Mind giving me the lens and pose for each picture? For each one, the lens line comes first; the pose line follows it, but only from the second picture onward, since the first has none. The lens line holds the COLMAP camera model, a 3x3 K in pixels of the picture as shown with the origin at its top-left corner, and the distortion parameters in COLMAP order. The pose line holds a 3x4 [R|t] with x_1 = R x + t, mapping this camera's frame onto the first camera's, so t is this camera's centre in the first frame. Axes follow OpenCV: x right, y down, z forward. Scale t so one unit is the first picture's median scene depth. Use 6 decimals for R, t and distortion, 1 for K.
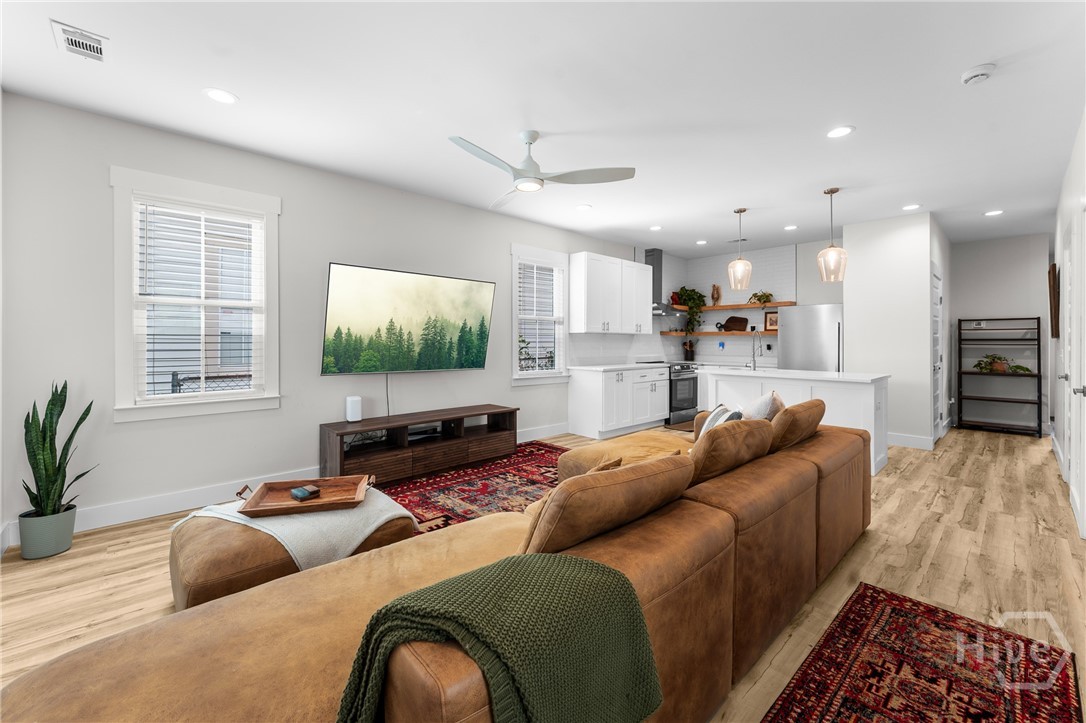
lens RADIAL K [[442.9, 0, 542.3], [0, 442.9, 340.9], [0, 0, 1]] dist [-0.001525, -0.000021]
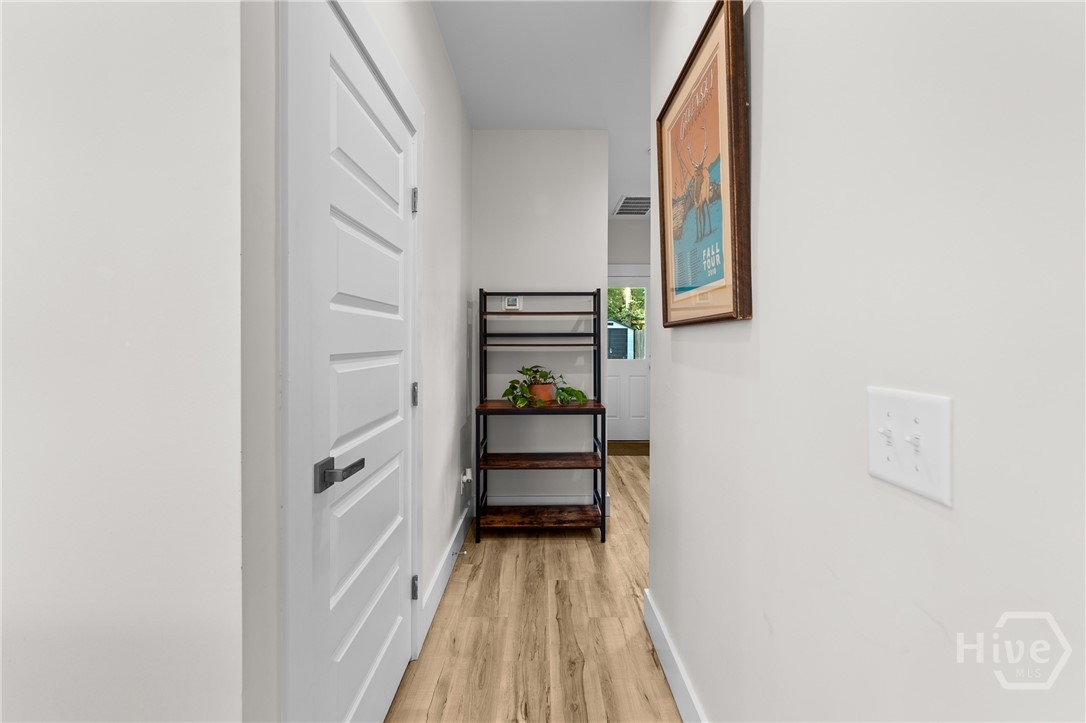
lens RADIAL K [[442.9, 0, 542.3], [0, 442.9, 340.9], [0, 0, 1]] dist [-0.001525, -0.000021]
pose [[0.680492, -0.002718, 0.732751, 0.980431], [-0.000780, 0.999990, 0.004433, 0.002429], [-0.732755, -0.003589, 0.680483, 0.969017]]
